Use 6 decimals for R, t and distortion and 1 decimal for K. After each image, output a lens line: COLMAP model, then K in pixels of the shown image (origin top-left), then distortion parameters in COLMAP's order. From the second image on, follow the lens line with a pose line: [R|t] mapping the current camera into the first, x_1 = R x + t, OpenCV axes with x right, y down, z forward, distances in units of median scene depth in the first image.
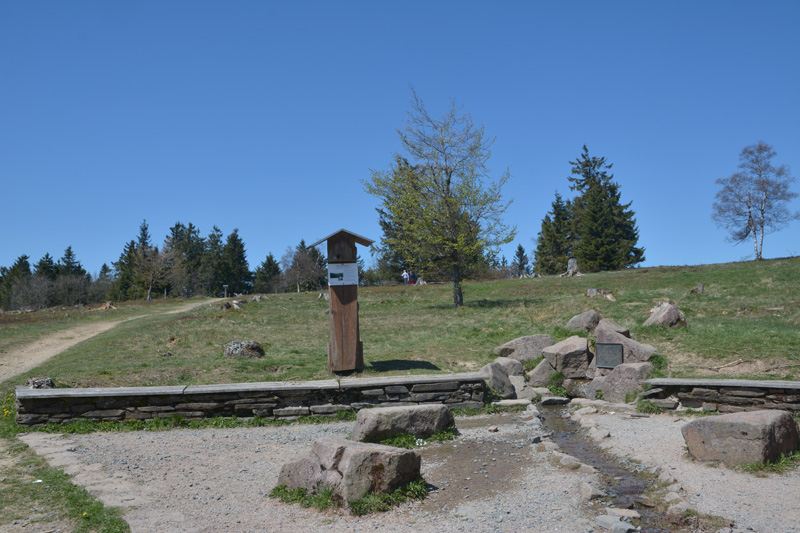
lens RADIAL K [[710.7, 0, 398.3], [0, 710.7, 266.6], [0, 0, 1]] dist [0.017864, 0.021012]
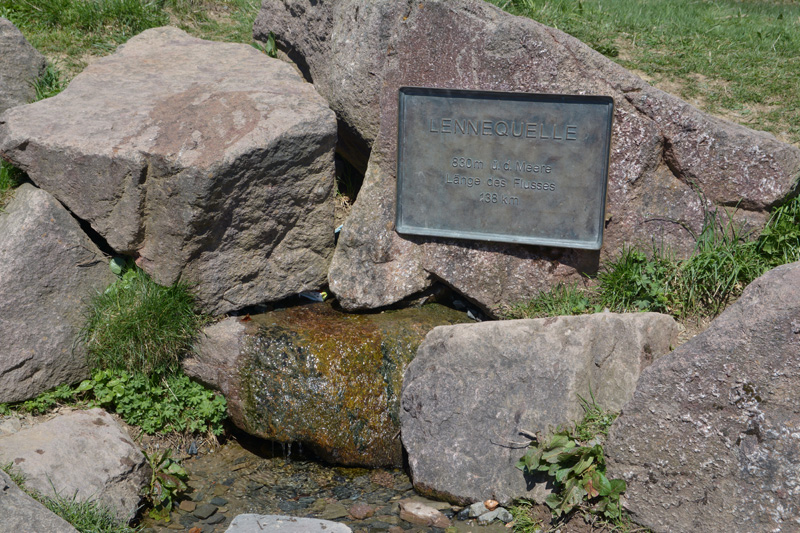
lens RADIAL K [[1017.4, 0, 399.0], [0, 1017.4, 268.1], [0, 0, 1]] dist [0.072683, 0.000000]
pose [[0.710258, -0.146131, 0.688606, 0.112557], [-0.095022, 0.949360, 0.299476, 0.075647], [-0.697498, -0.278138, 0.660406, 0.818237]]
